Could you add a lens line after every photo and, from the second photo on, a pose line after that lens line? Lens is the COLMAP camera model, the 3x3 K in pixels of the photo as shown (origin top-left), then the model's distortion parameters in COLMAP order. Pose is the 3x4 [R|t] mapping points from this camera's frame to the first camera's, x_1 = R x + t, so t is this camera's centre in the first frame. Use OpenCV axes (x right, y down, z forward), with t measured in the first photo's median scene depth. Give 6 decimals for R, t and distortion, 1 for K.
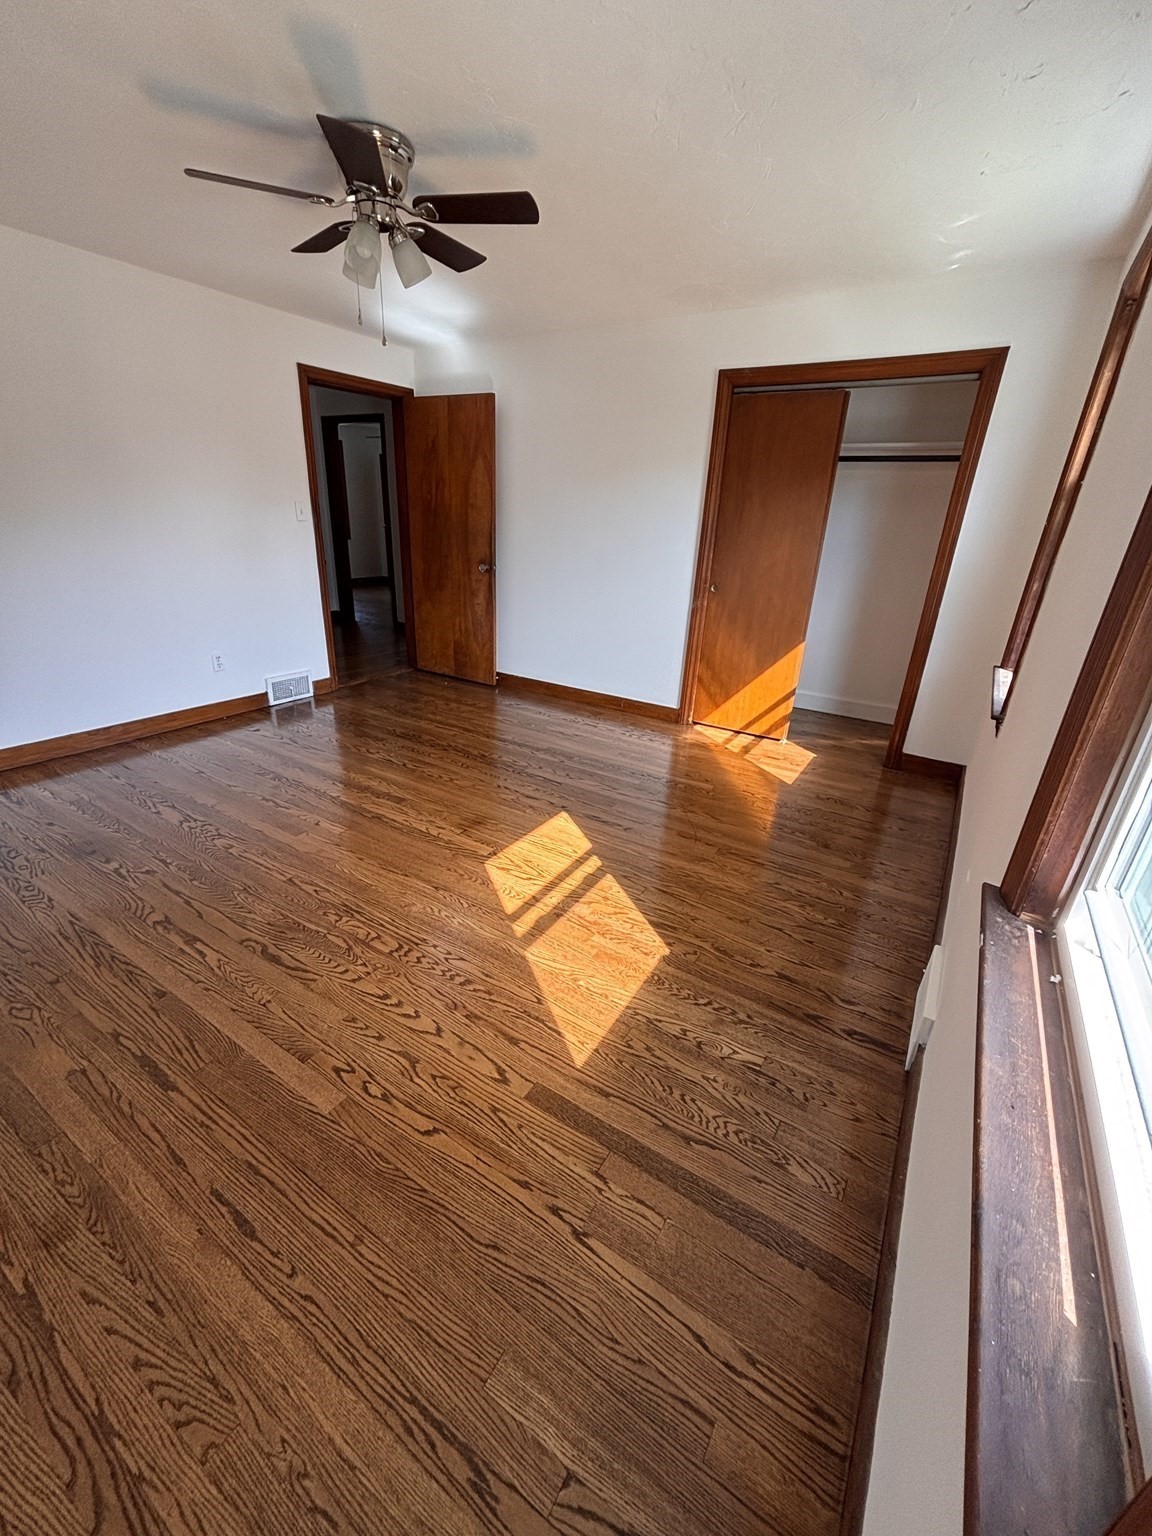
lens RADIAL K [[619.8, 0, 576.2], [0, 619.8, 769.1], [0, 0, 1]] dist [0.000860, -0.000589]
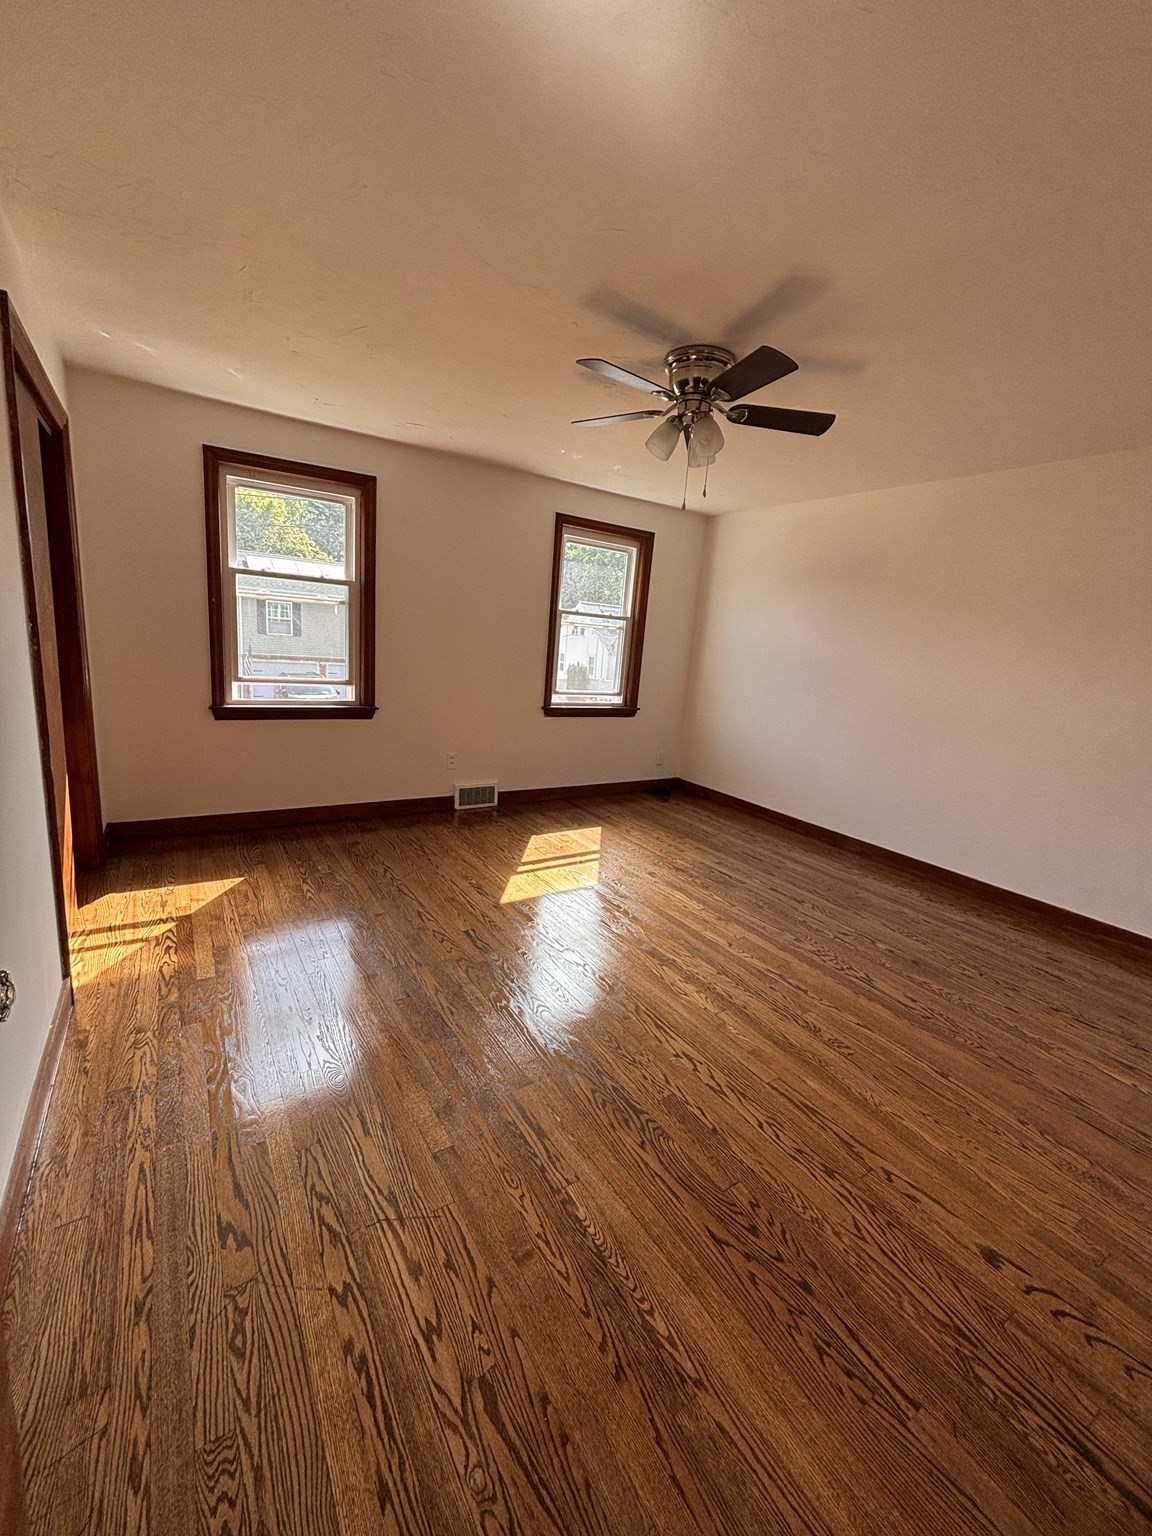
lens RADIAL K [[619.8, 0, 587.2], [0, 619.8, 763.9], [0, 0, 1]] dist [0.000860, -0.000589]
pose [[-0.910031, -0.189907, 0.368482, -0.573958], [0.047847, 0.834834, 0.548418, -0.803897], [-0.411770, 0.516708, -0.750638, 1.877611]]
